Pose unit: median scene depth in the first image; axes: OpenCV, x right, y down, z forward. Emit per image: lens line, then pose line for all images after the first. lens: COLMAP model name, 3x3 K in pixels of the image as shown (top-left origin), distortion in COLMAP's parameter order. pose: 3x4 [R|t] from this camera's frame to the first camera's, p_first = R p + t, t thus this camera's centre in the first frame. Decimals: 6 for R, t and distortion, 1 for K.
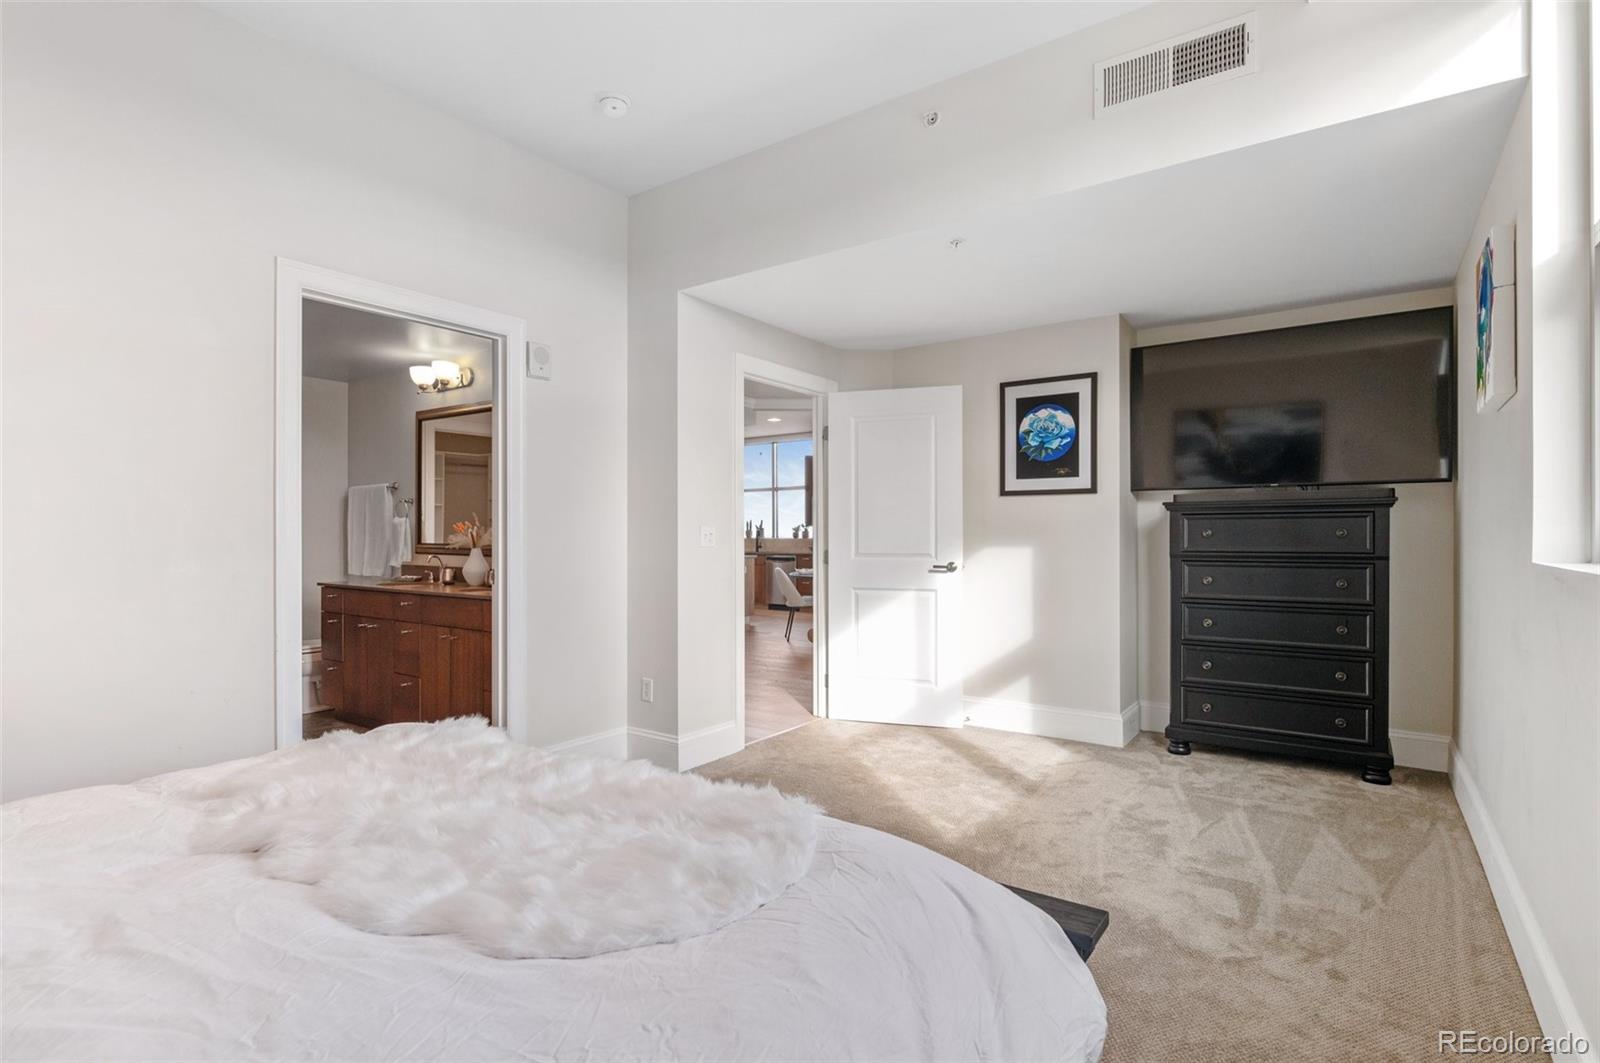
lens RADIAL K [[784.0, 0, 796.8], [0, 784.0, 526.6], [0, 0, 1]] dist [-0.006288, 0.000304]
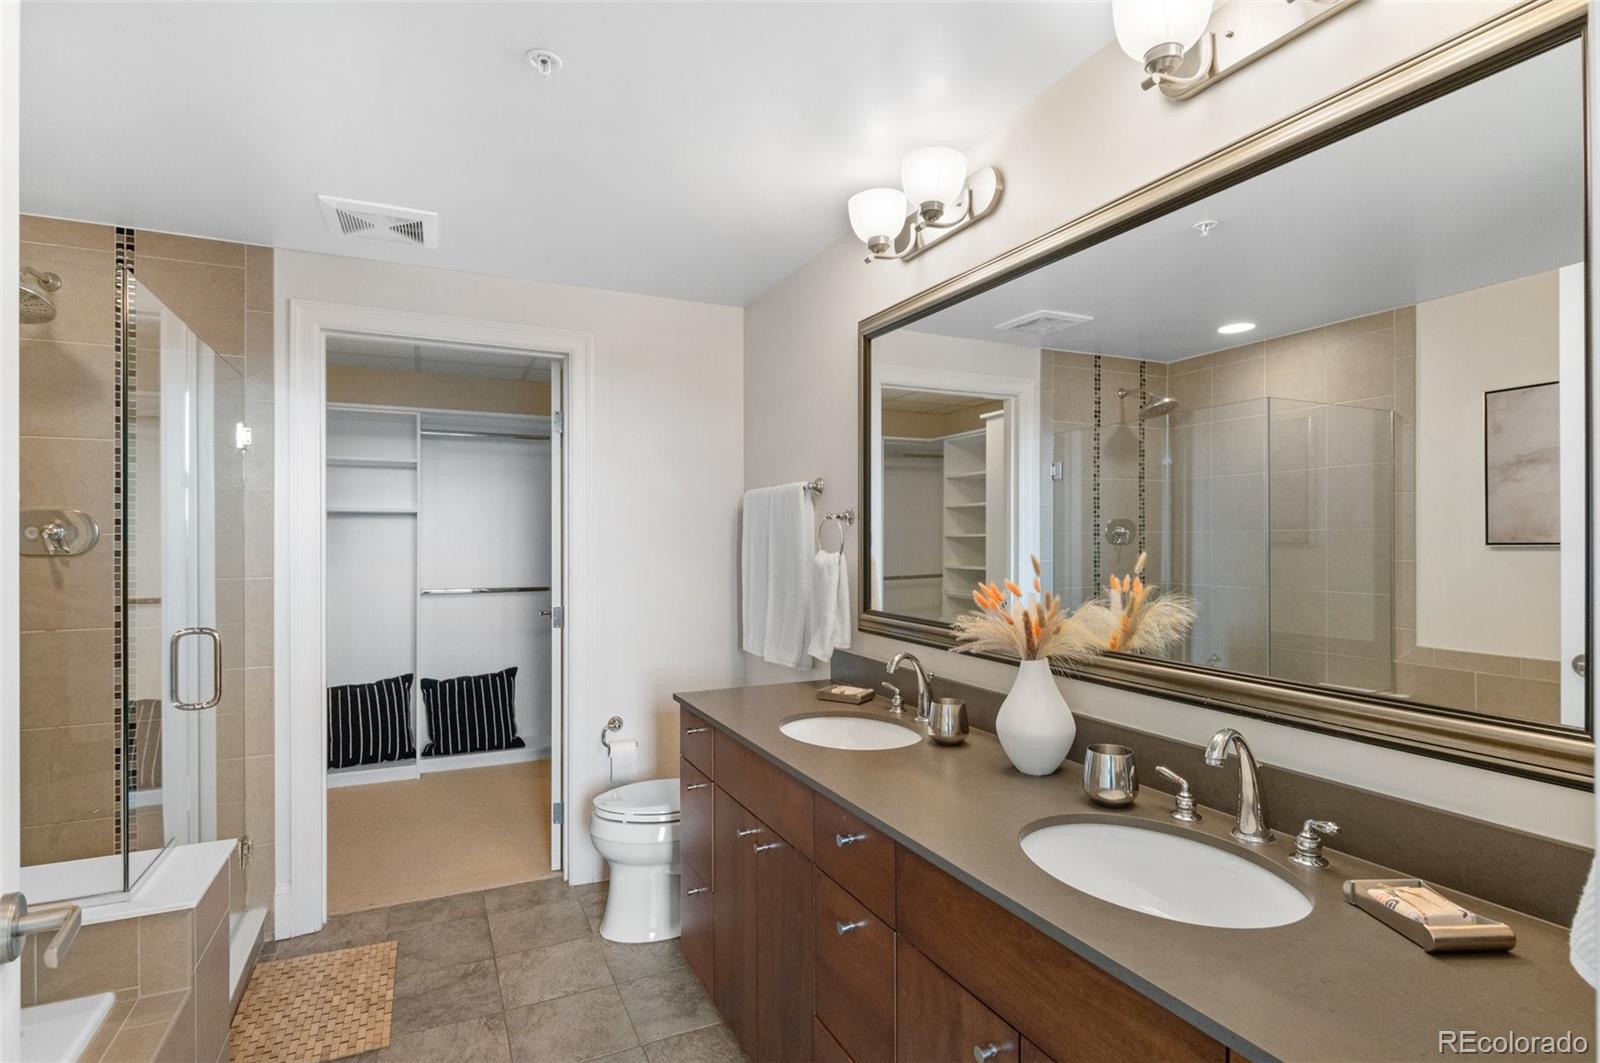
lens RADIAL K [[784.0, 0, 796.8], [0, 784.0, 526.6], [0, 0, 1]] dist [-0.006288, 0.000304]
pose [[0.876458, -0.007689, -0.481418, -0.300148], [0.003591, 0.999949, -0.009433, -0.022621], [0.481466, 0.006539, 0.876440, 0.585026]]
